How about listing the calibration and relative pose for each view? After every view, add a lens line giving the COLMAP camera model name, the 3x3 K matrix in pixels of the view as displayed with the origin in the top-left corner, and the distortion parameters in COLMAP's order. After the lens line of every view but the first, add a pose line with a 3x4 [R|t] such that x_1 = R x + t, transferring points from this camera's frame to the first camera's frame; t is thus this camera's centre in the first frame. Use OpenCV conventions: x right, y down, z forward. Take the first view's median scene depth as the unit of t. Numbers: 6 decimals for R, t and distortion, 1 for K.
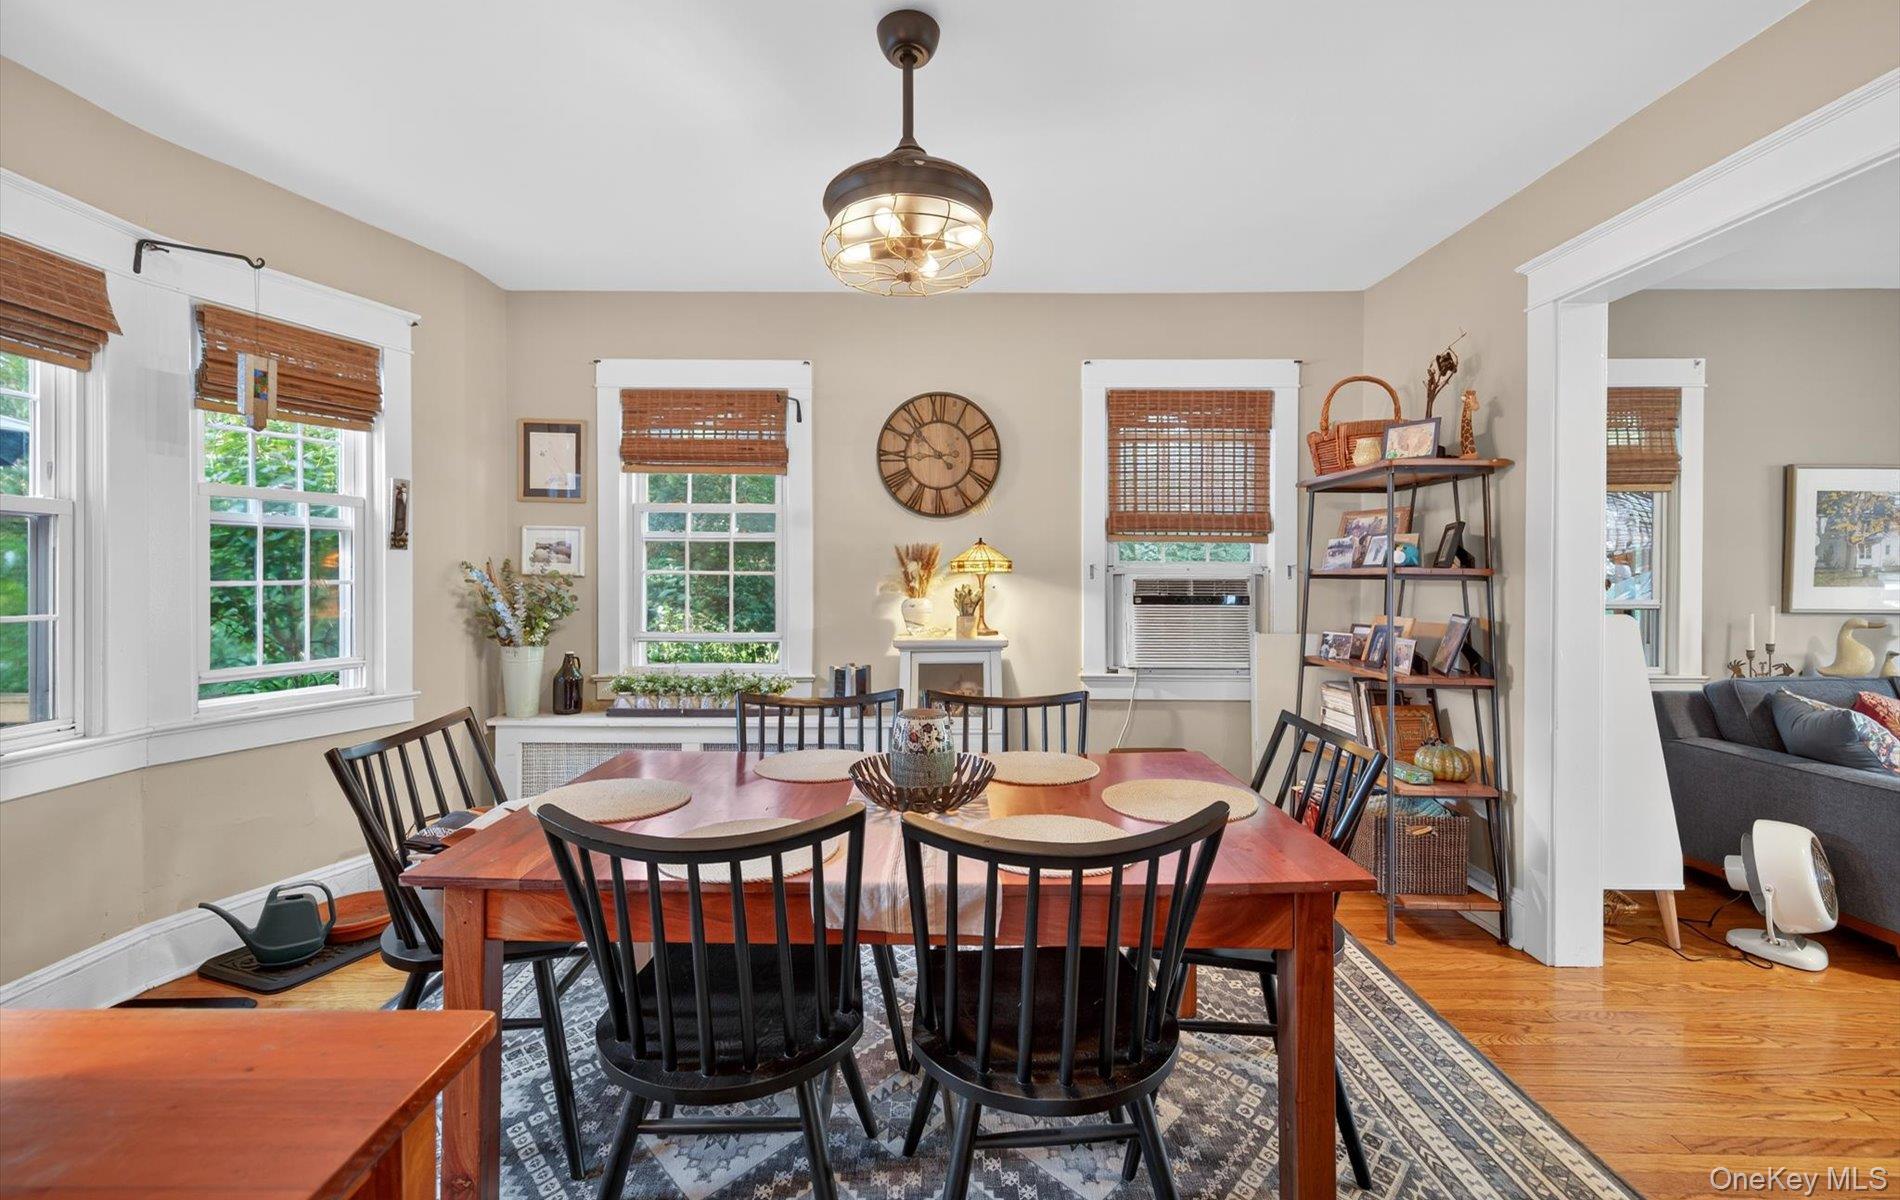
lens RADIAL K [[813.3, 0, 945.7], [0, 813.3, 577.2], [0, 0, 1]] dist [0.002598, -0.000118]
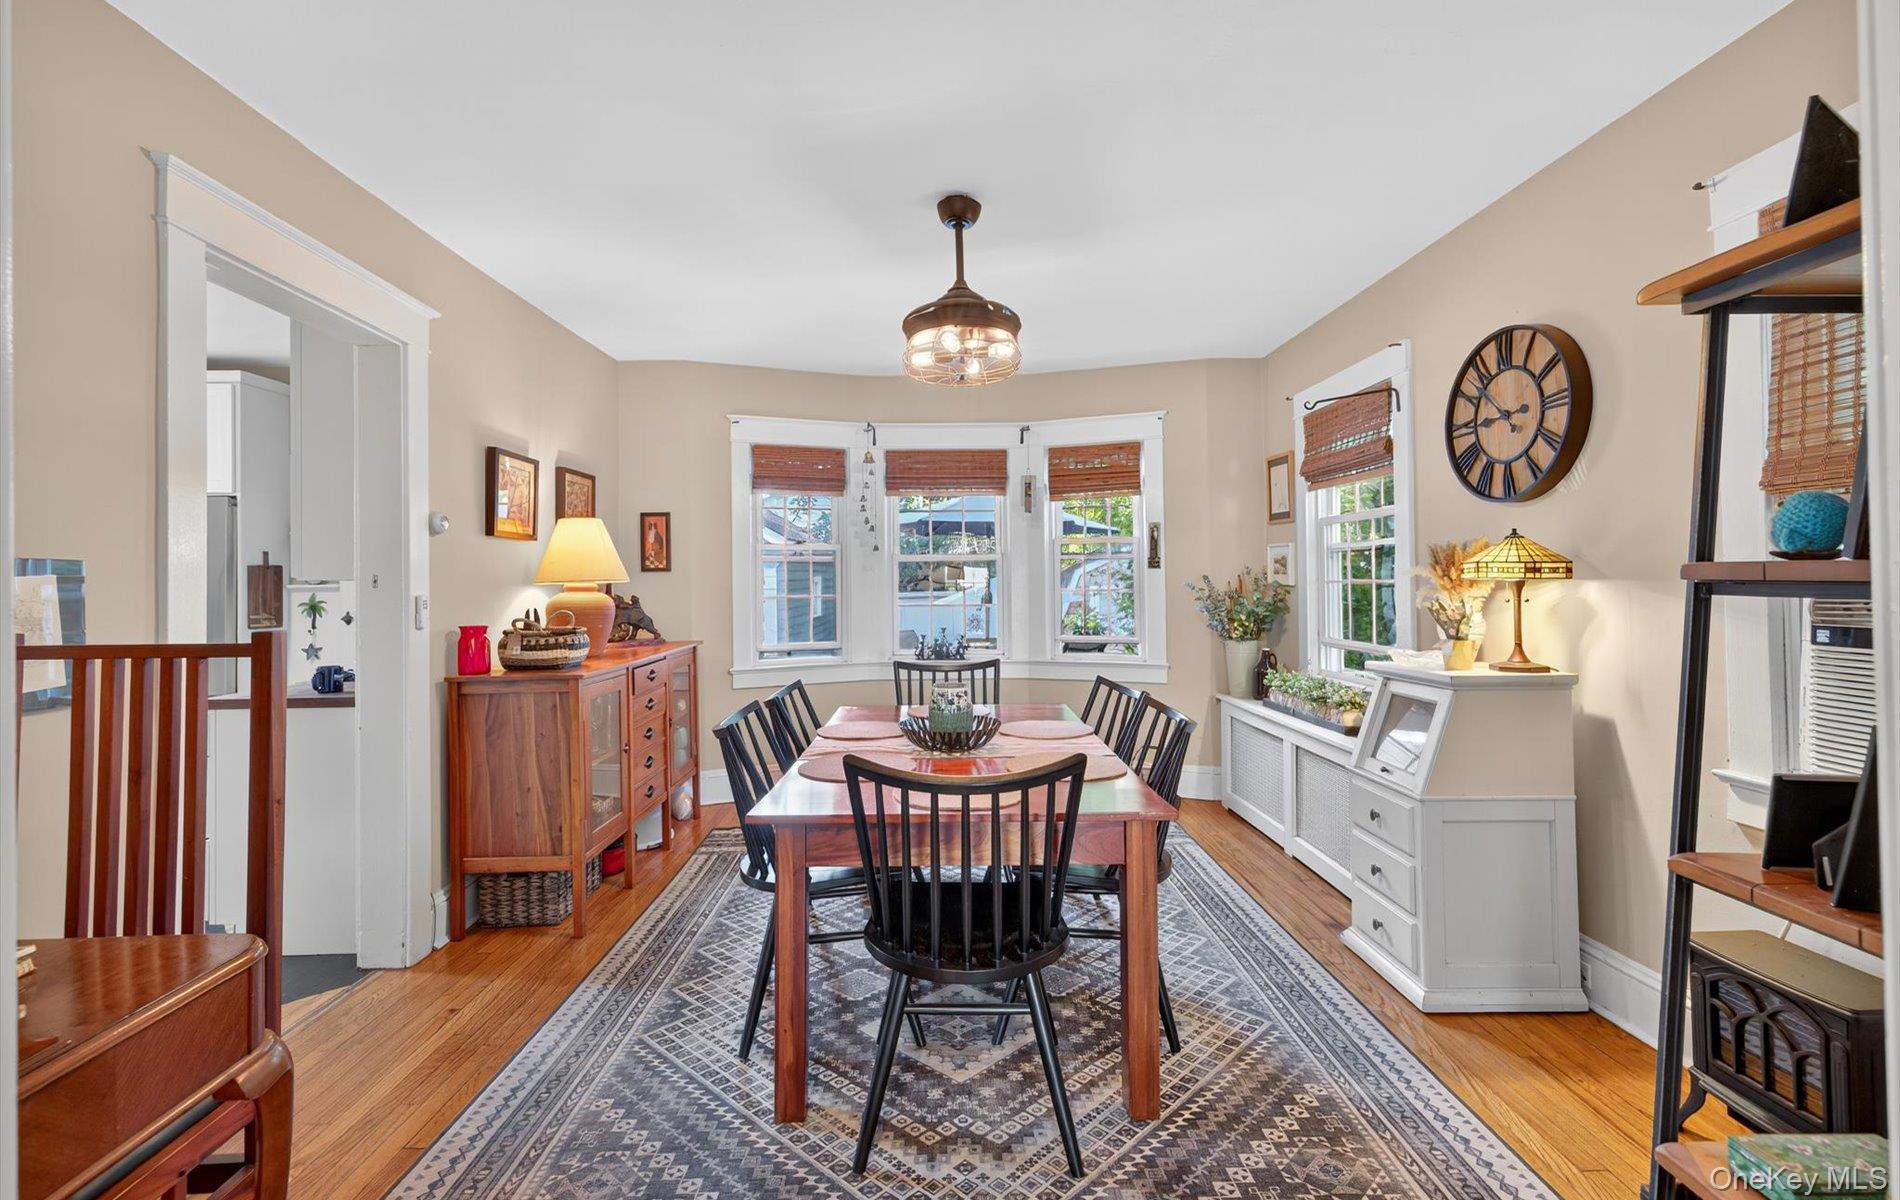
lens RADIAL K [[813.3, 0, 945.7], [0, 813.3, 577.2], [0, 0, 1]] dist [0.002598, -0.000118]
pose [[-0.003870, -0.013236, -0.999905, 0.711007], [0.001926, 0.999910, -0.013243, 0.001286], [0.999991, -0.001977, -0.003844, 0.509749]]
